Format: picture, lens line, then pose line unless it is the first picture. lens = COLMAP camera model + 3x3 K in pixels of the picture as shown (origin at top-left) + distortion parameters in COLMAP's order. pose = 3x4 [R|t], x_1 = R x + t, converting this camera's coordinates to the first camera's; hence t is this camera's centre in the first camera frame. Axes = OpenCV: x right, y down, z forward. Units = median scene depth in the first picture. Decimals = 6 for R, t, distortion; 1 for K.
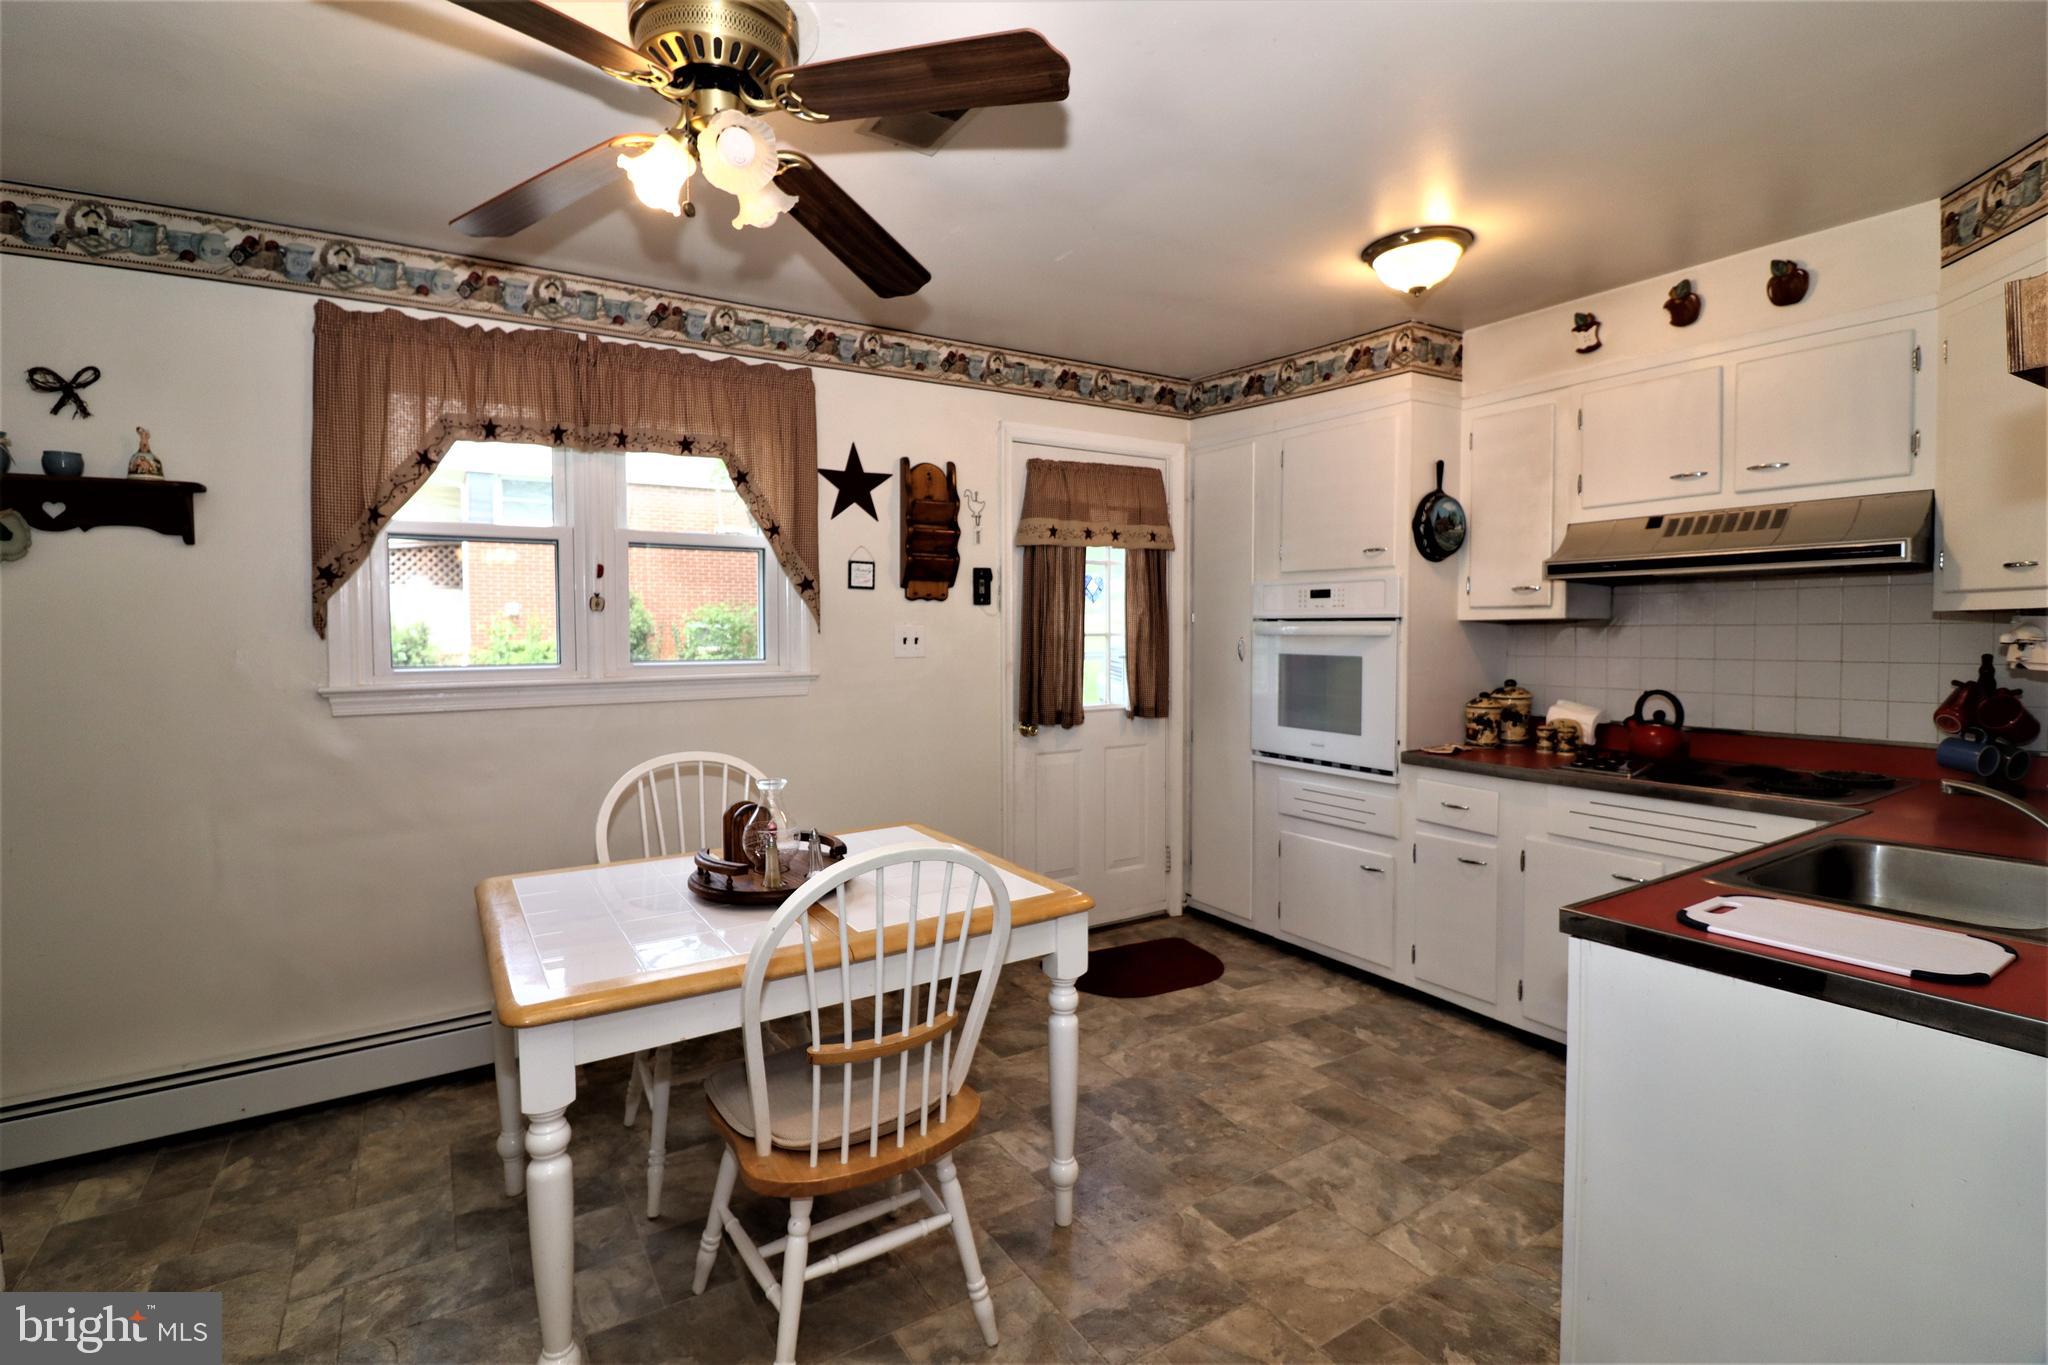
lens RADIAL K [[958.5, 0, 1004.5], [0, 958.5, 660.4], [0, 0, 1]] dist [0.000694, -0.010018]
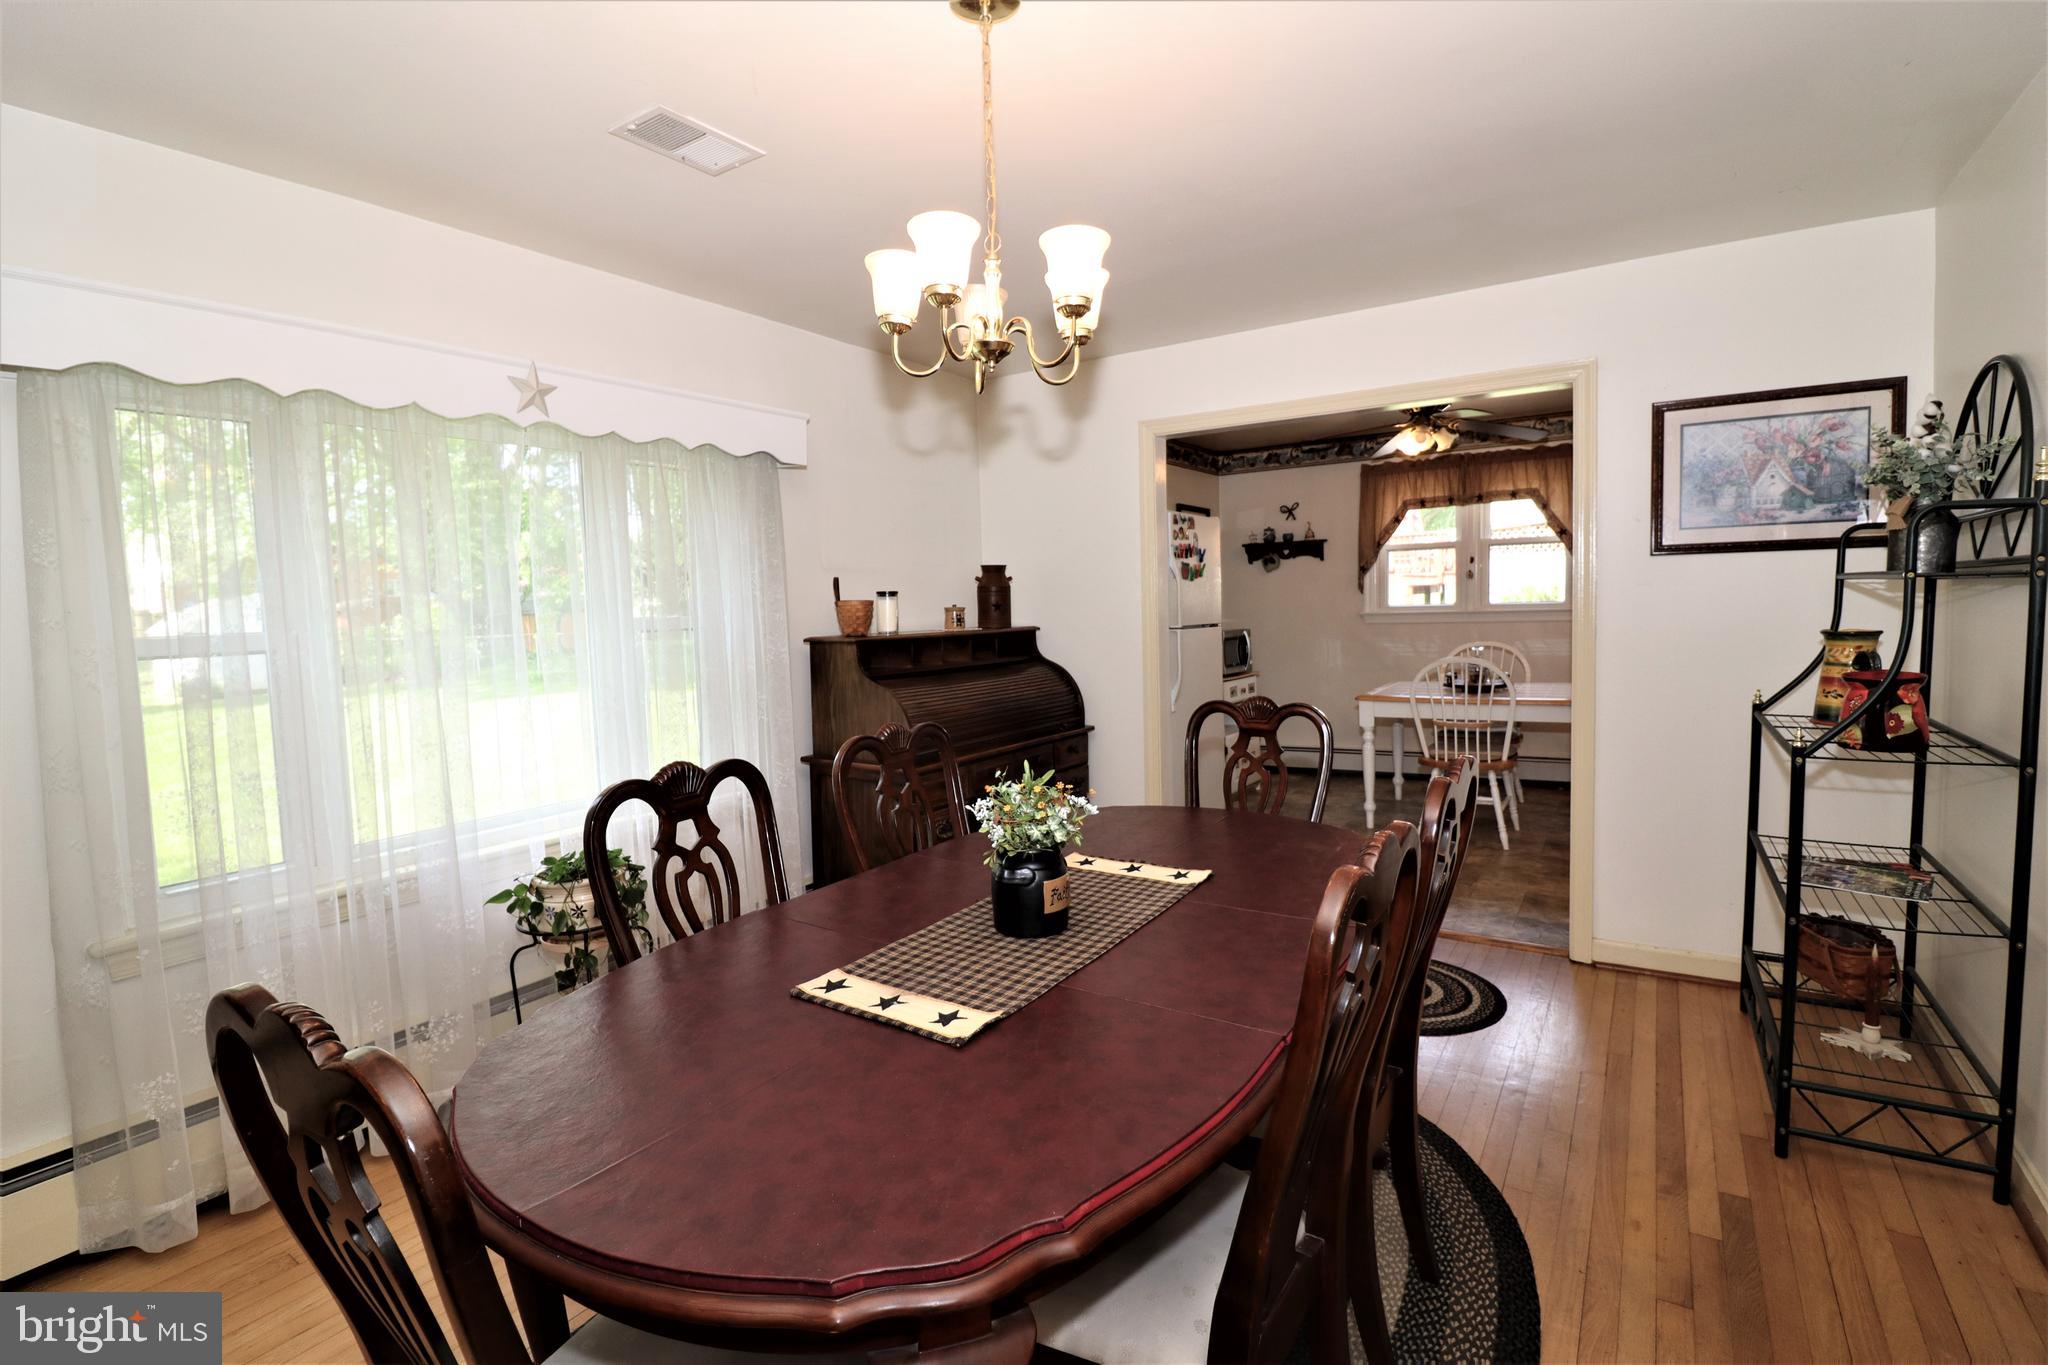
lens RADIAL K [[958.5, 0, 1004.5], [0, 958.5, 660.4], [0, 0, 1]] dist [0.000694, -0.010018]
pose [[0.411213, 0.043526, -0.910499, 1.007446], [-0.008365, 0.998997, 0.043979, 0.042440], [0.911501, -0.010469, 0.411165, -0.763104]]
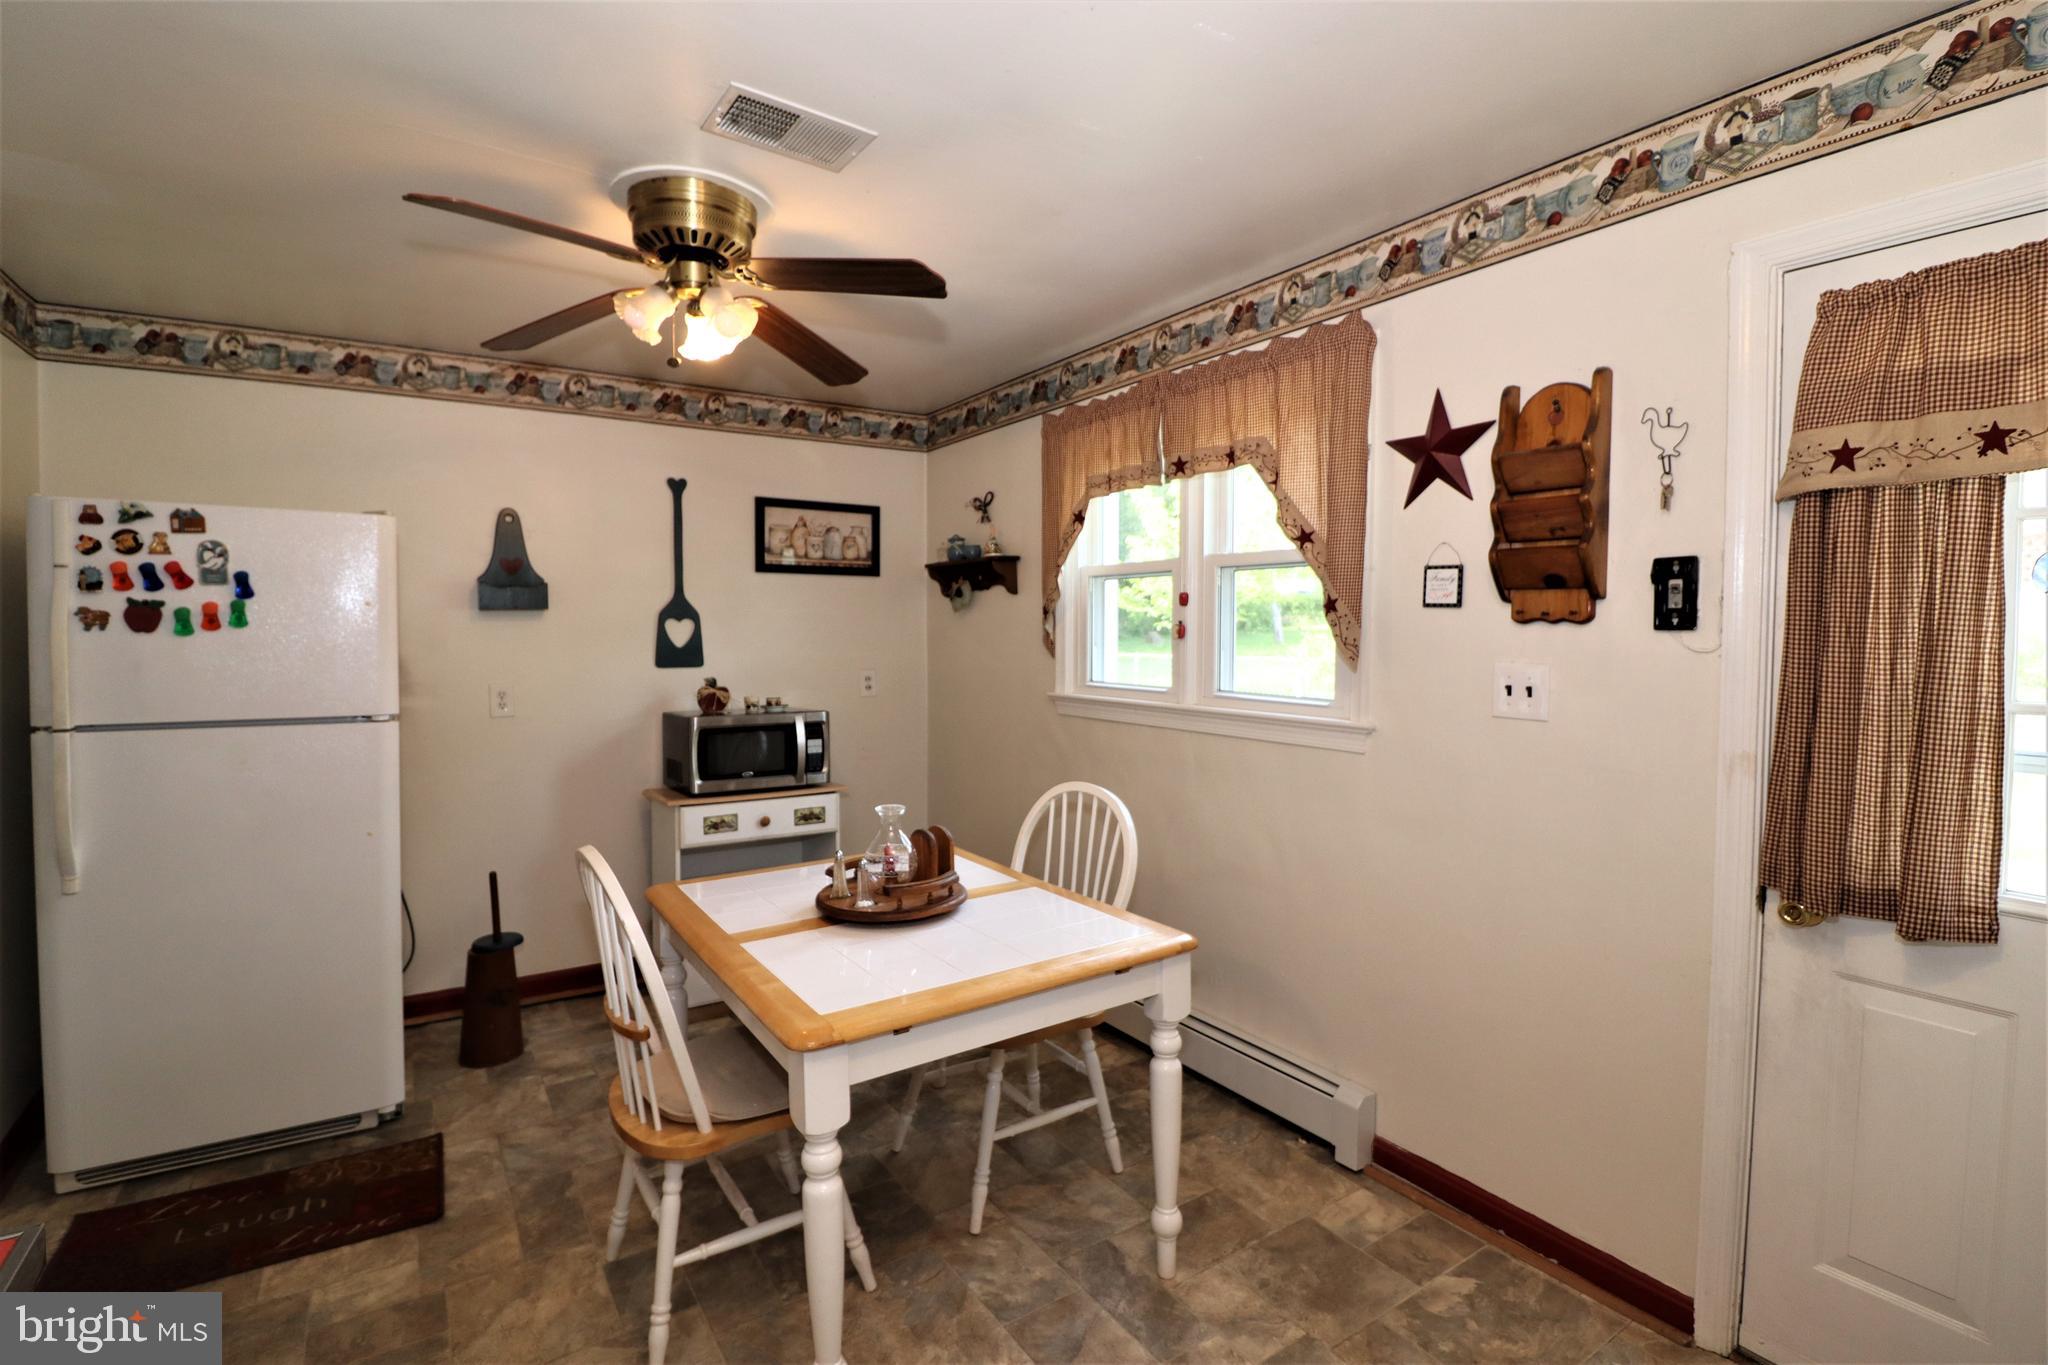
lens RADIAL K [[958.5, 0, 1004.5], [0, 958.5, 660.4], [0, 0, 1]] dist [0.000694, -0.010018]
pose [[0.011275, 0.035583, -0.999303, 0.533529], [-0.043078, 0.998456, 0.035067, -0.050365], [0.999008, 0.042653, 0.012790, 0.724192]]
